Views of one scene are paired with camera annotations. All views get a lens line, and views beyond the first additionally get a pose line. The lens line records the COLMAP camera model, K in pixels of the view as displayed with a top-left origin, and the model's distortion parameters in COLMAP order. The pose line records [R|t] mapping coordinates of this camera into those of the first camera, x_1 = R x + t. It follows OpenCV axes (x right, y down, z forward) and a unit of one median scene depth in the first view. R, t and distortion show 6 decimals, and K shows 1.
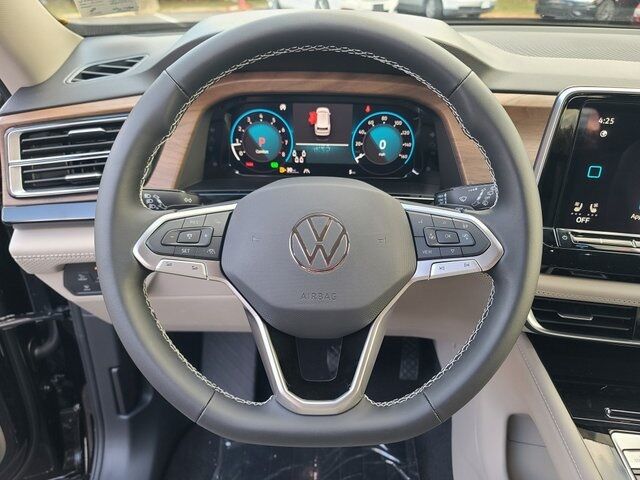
lens RADIAL K [[486.3, 0, 316.3], [0, 486.3, 237.6], [0, 0, 1]] dist [0.029732, -0.042918]
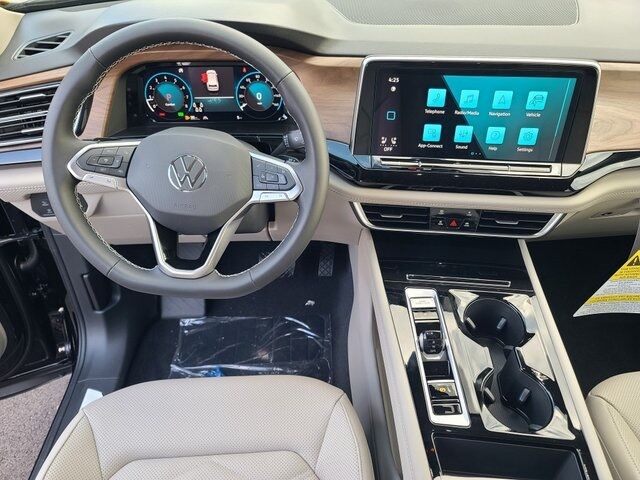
lens RADIAL K [[486.3, 0, 327.3], [0, 486.3, 244.0], [0, 0, 1]] dist [0.029732, -0.042918]
pose [[0.998165, -0.044921, 0.040600, 0.254206], [0.037575, 0.985340, 0.166414, -0.005342], [-0.047481, -0.164583, 0.985220, -0.415427]]
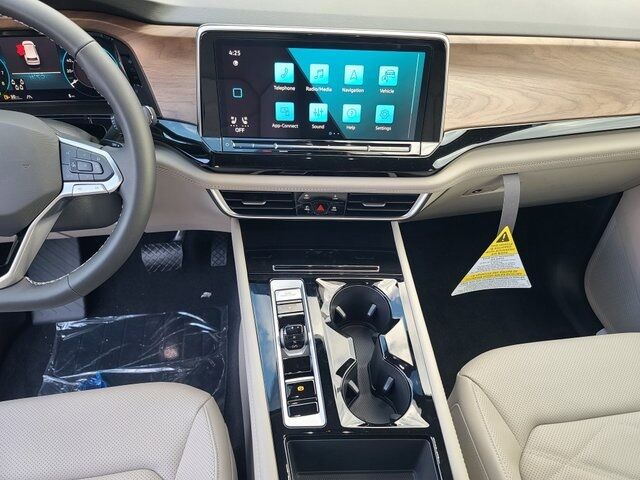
lens RADIAL K [[486.3, 0, 346.5], [0, 486.3, 243.1], [0, 0, 1]] dist [0.029732, -0.042918]
pose [[0.977210, -0.100004, 0.187242, 0.479562], [0.058323, 0.974617, 0.216147, -0.005497], [-0.204105, -0.200300, 0.958239, -0.344121]]
